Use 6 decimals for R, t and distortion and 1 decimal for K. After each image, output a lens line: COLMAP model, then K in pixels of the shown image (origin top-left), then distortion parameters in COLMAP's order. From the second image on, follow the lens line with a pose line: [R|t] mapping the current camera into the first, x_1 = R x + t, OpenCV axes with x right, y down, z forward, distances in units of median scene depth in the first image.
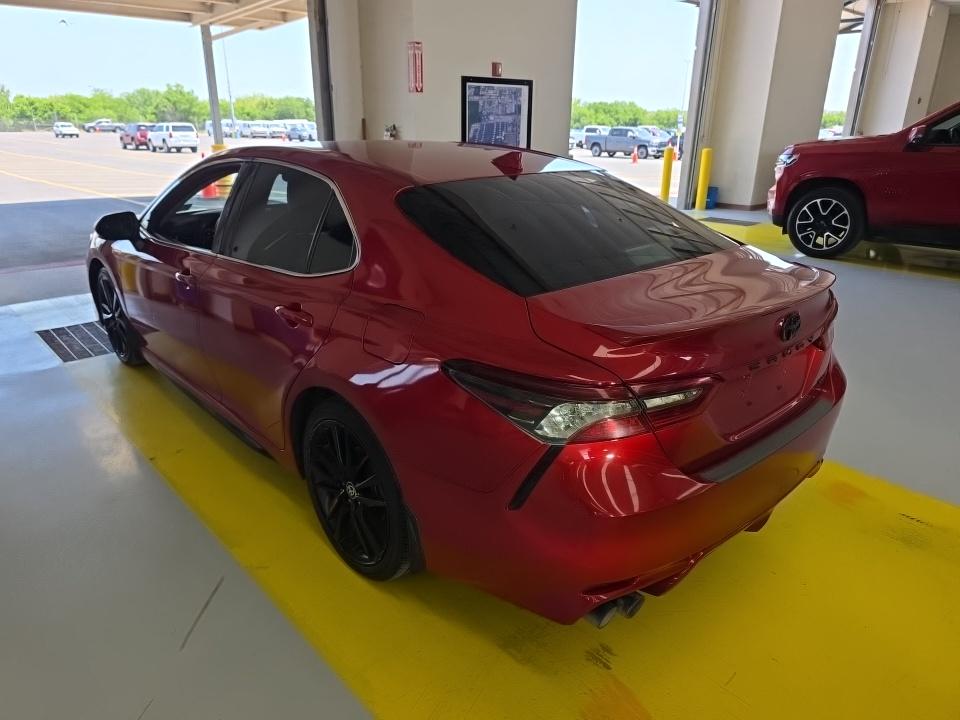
lens RADIAL K [[645.2, 0, 480.0], [0, 645.2, 360.0], [0, 0, 1]] dist [0.041494, -0.038029]
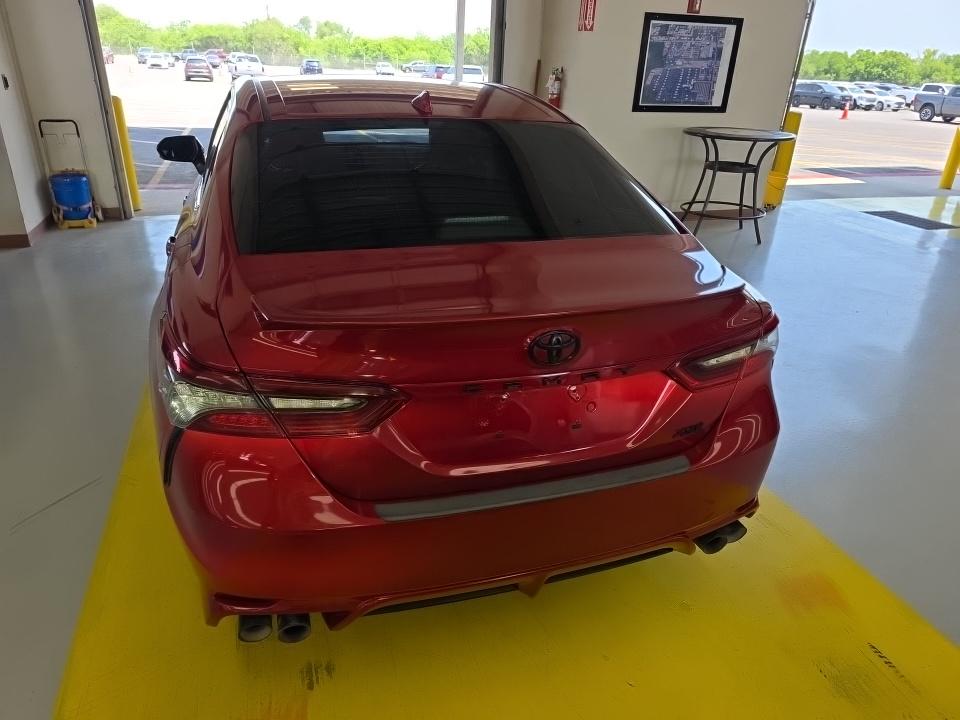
lens RADIAL K [[645.2, 0, 480.0], [0, 645.2, 360.0], [0, 0, 1]] dist [0.041494, -0.038029]
pose [[0.908688, 0.198050, -0.367507, 0.170160], [-0.172276, 0.979751, 0.102025, -0.024217], [0.380271, -0.029397, 0.924408, 0.075501]]
